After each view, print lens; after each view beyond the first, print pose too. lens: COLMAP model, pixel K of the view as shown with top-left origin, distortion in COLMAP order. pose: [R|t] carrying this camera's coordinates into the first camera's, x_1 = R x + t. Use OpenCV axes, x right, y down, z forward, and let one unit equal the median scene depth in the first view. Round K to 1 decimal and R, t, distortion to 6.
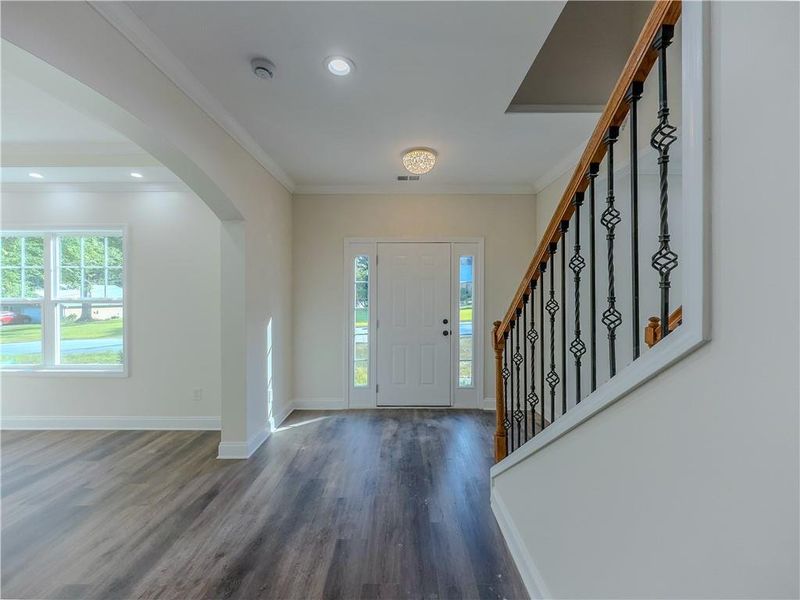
lens RADIAL K [[326.3, 0, 398.0], [0, 326.3, 300.9], [0, 0, 1]] dist [-0.004913, 0.000497]
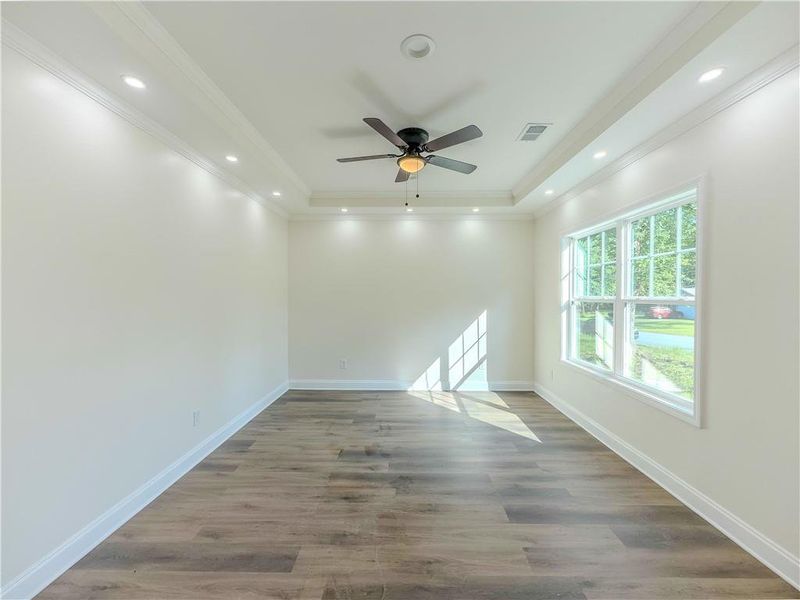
lens RADIAL K [[326.3, 0, 395.2], [0, 326.3, 300.8], [0, 0, 1]] dist [-0.004913, 0.000497]
pose [[-0.002570, 0.013214, -0.999909, -0.226862], [-0.007781, 0.999882, 0.013234, -0.004760], [0.999966, 0.007815, -0.002467, 0.432261]]
